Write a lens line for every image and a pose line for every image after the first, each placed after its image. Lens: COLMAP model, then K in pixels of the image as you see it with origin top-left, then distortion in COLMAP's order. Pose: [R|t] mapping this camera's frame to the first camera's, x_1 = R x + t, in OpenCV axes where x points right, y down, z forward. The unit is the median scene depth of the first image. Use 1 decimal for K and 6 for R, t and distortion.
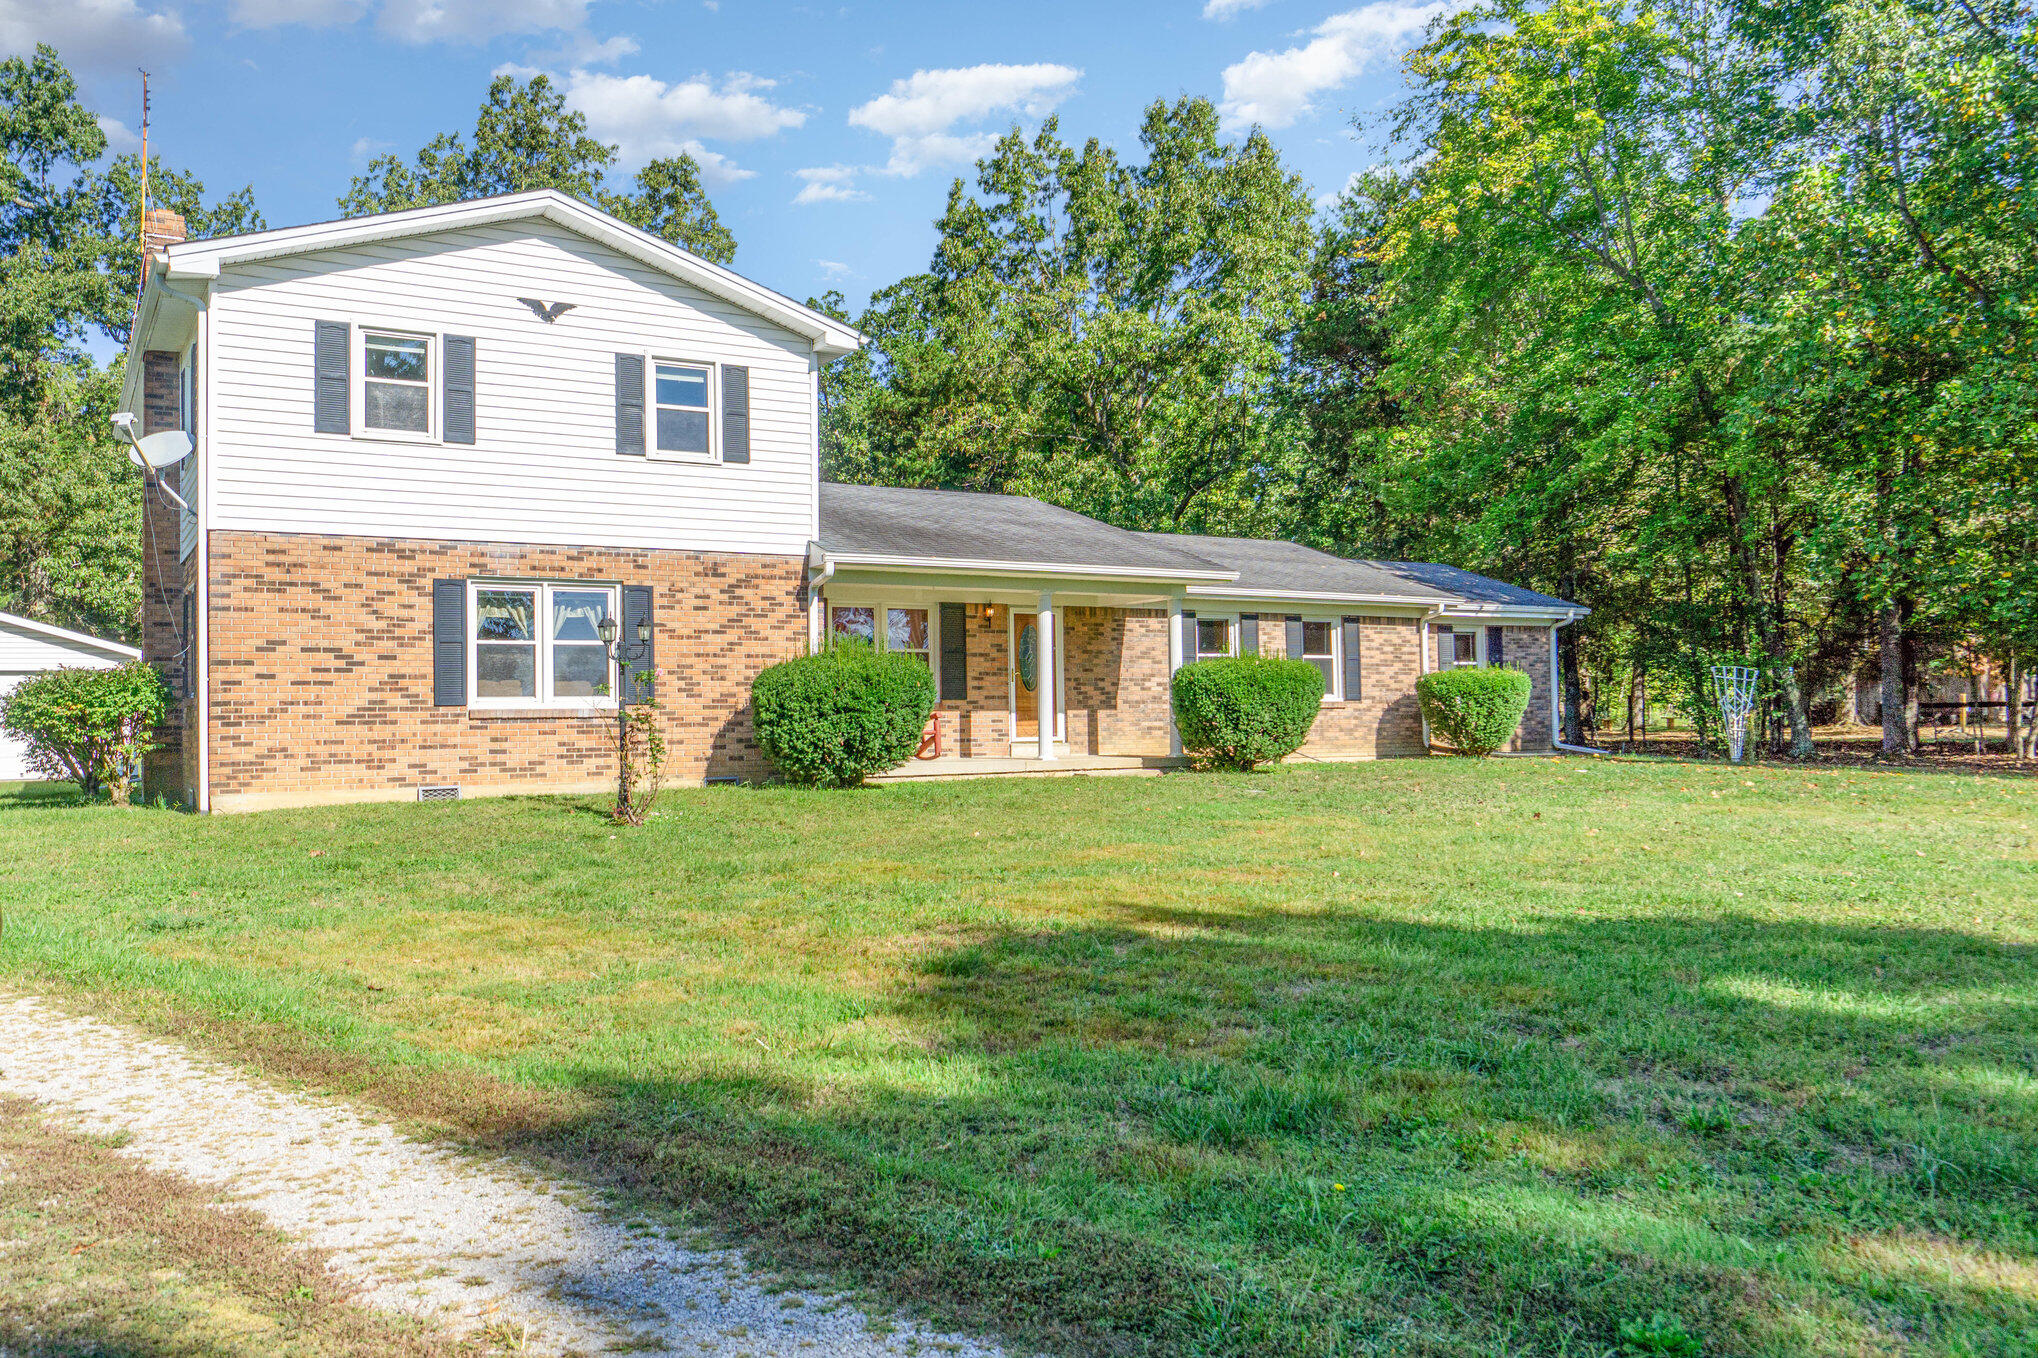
lens RADIAL K [[1637.1, 0, 1031.9], [0, 1637.1, 666.1], [0, 0, 1]] dist [0.000355, 0.002343]
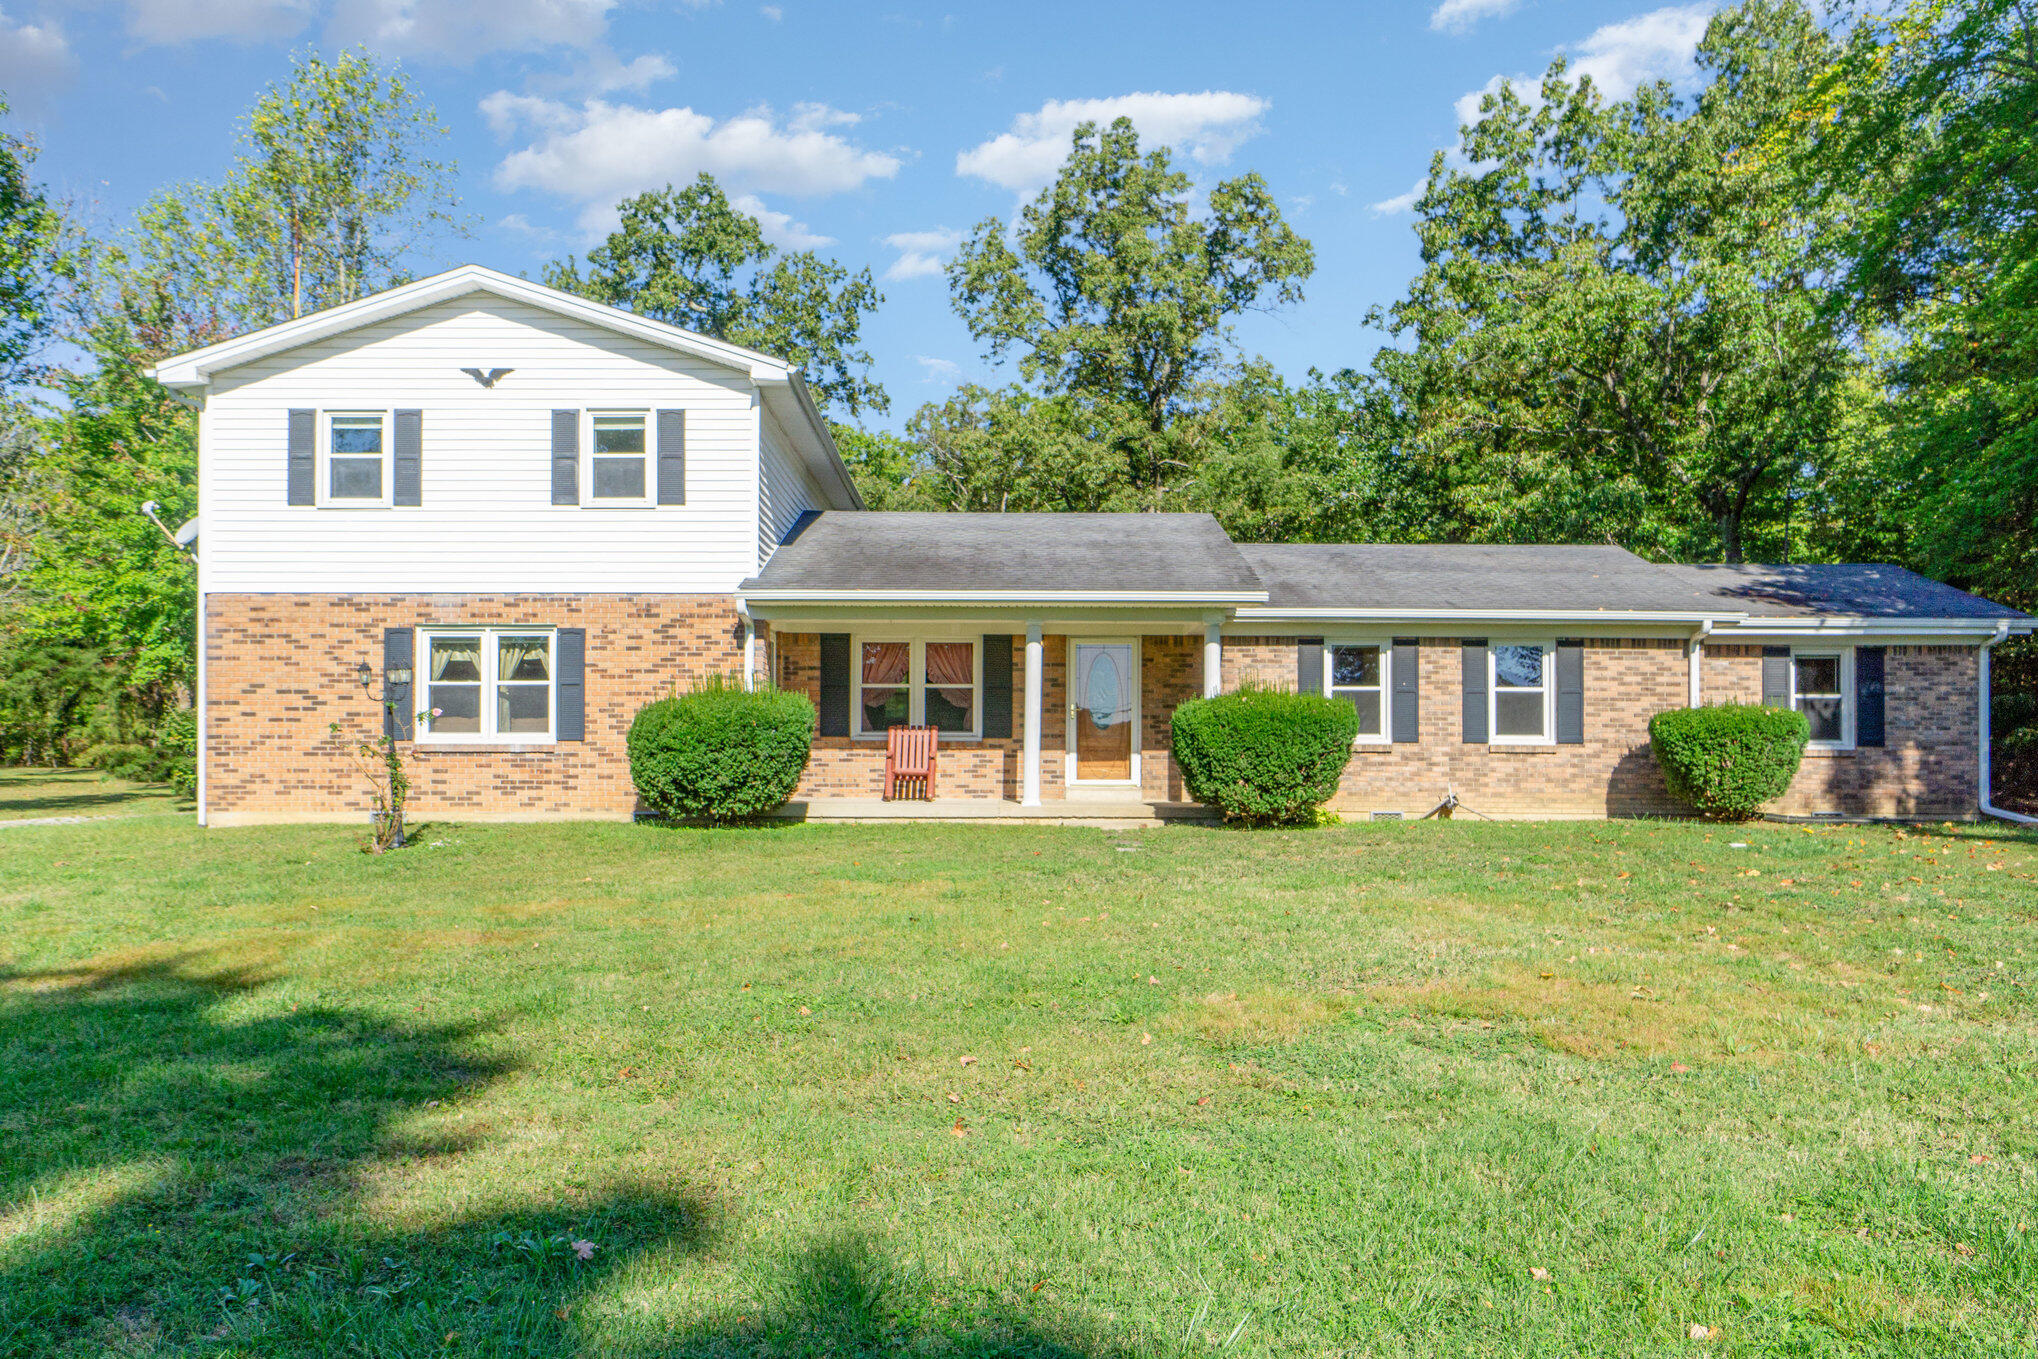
lens RADIAL K [[1637.1, 0, 1016.4], [0, 1637.1, 732.1], [0, 0, 1]] dist [0.000355, 0.002343]
pose [[0.846219, 0.005133, -0.532810, 0.565829], [0.003794, 0.999870, 0.015659, 0.002497], [0.532822, -0.015272, 0.846090, 0.256755]]
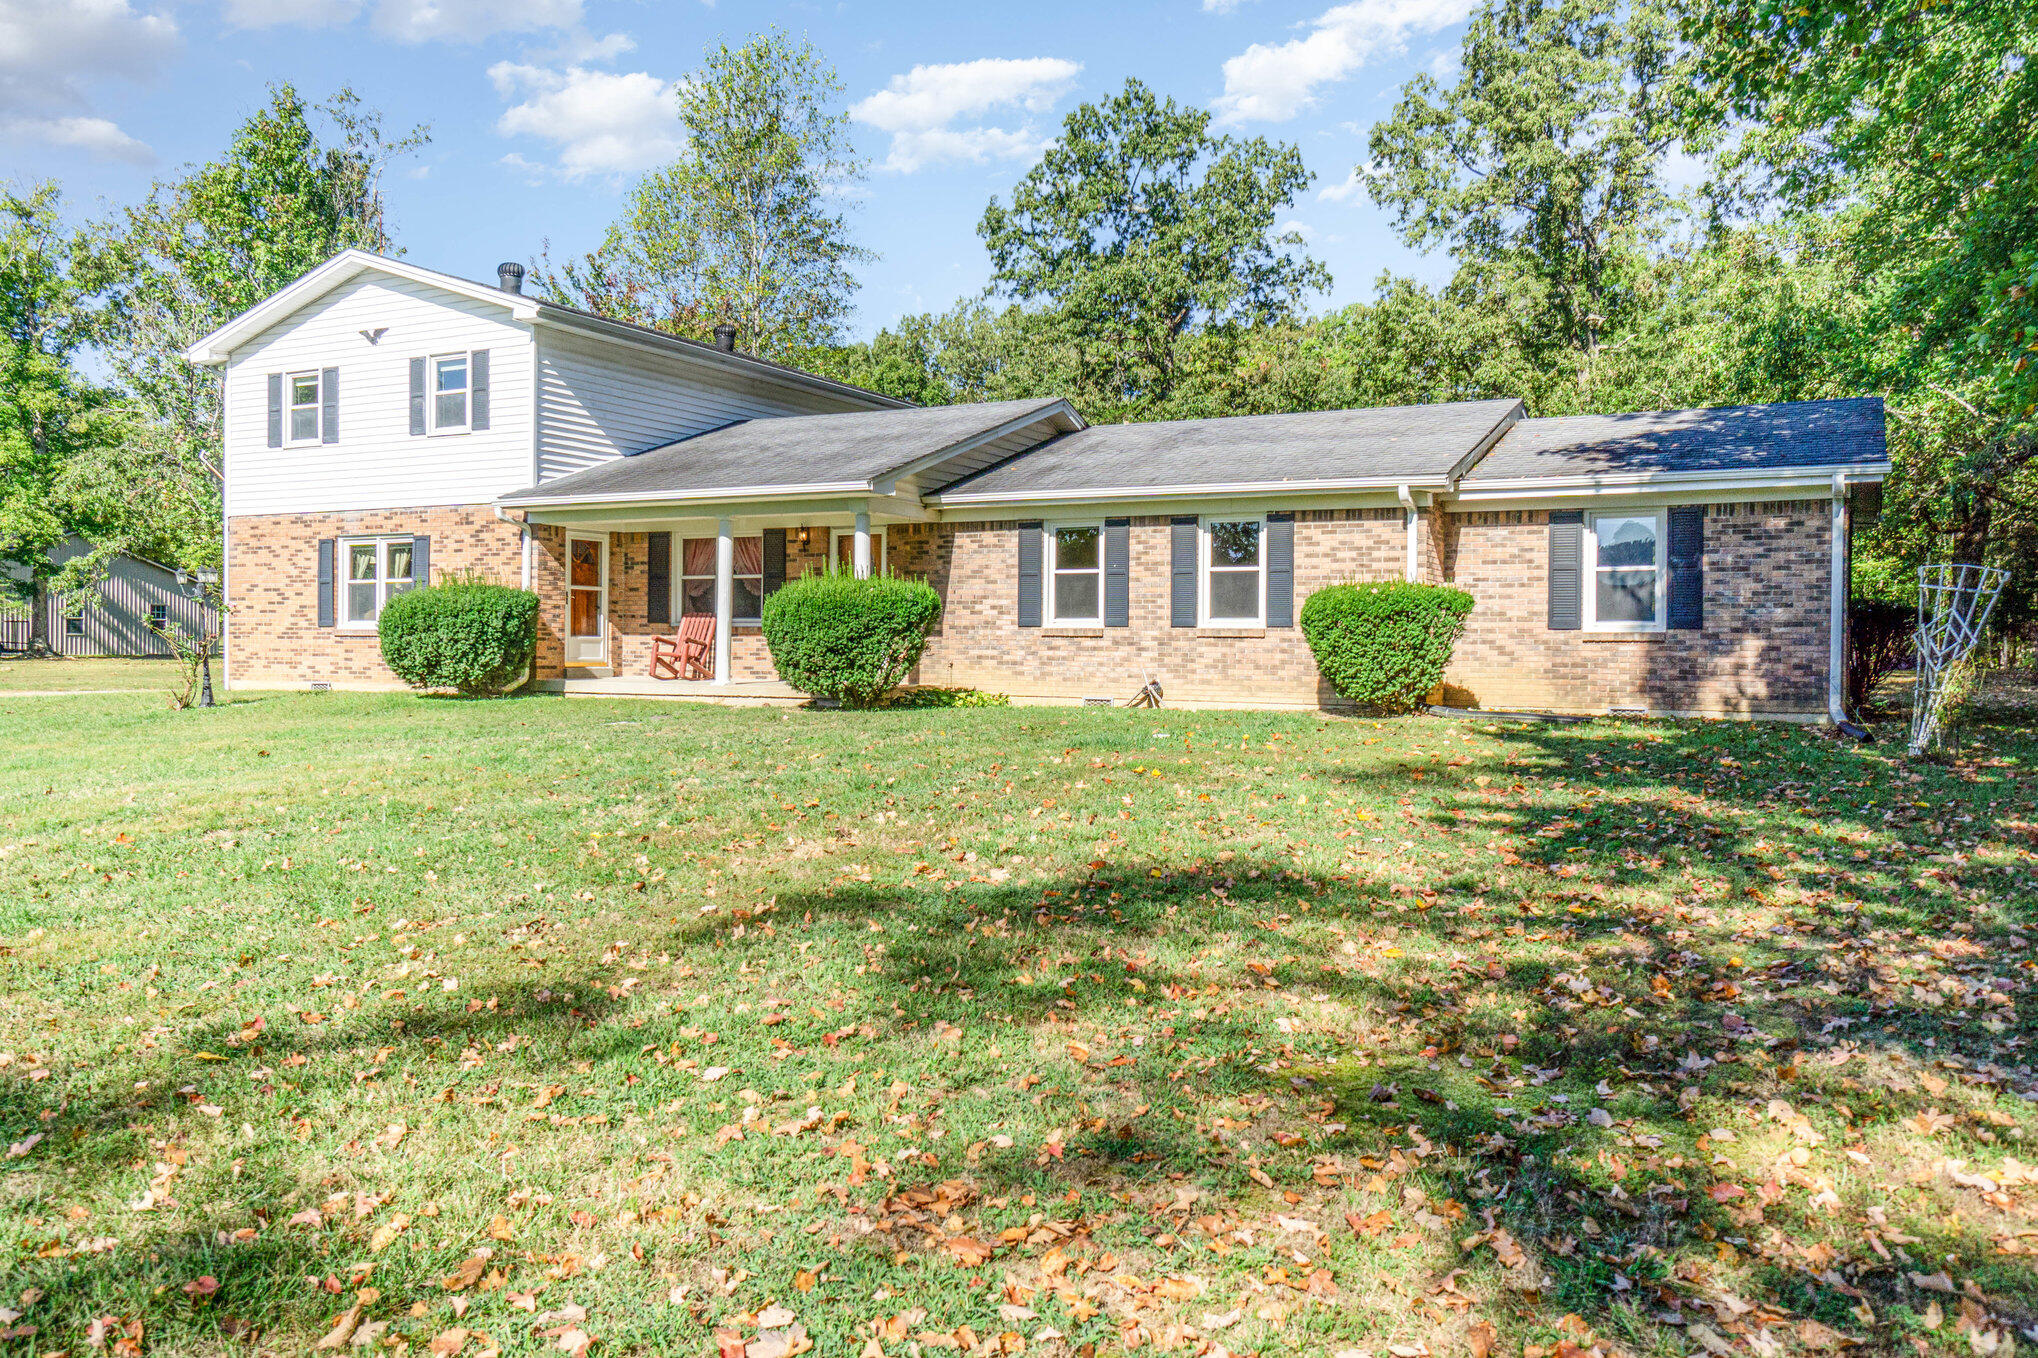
lens RADIAL K [[1637.1, 0, 1008.7], [0, 1637.1, 665.9], [0, 0, 1]] dist [0.000355, 0.002343]
pose [[0.483712, 0.026404, -0.874829, 1.122030], [0.016883, 0.999077, 0.039490, 0.010587], [0.875064, -0.033871, 0.482820, 0.775044]]
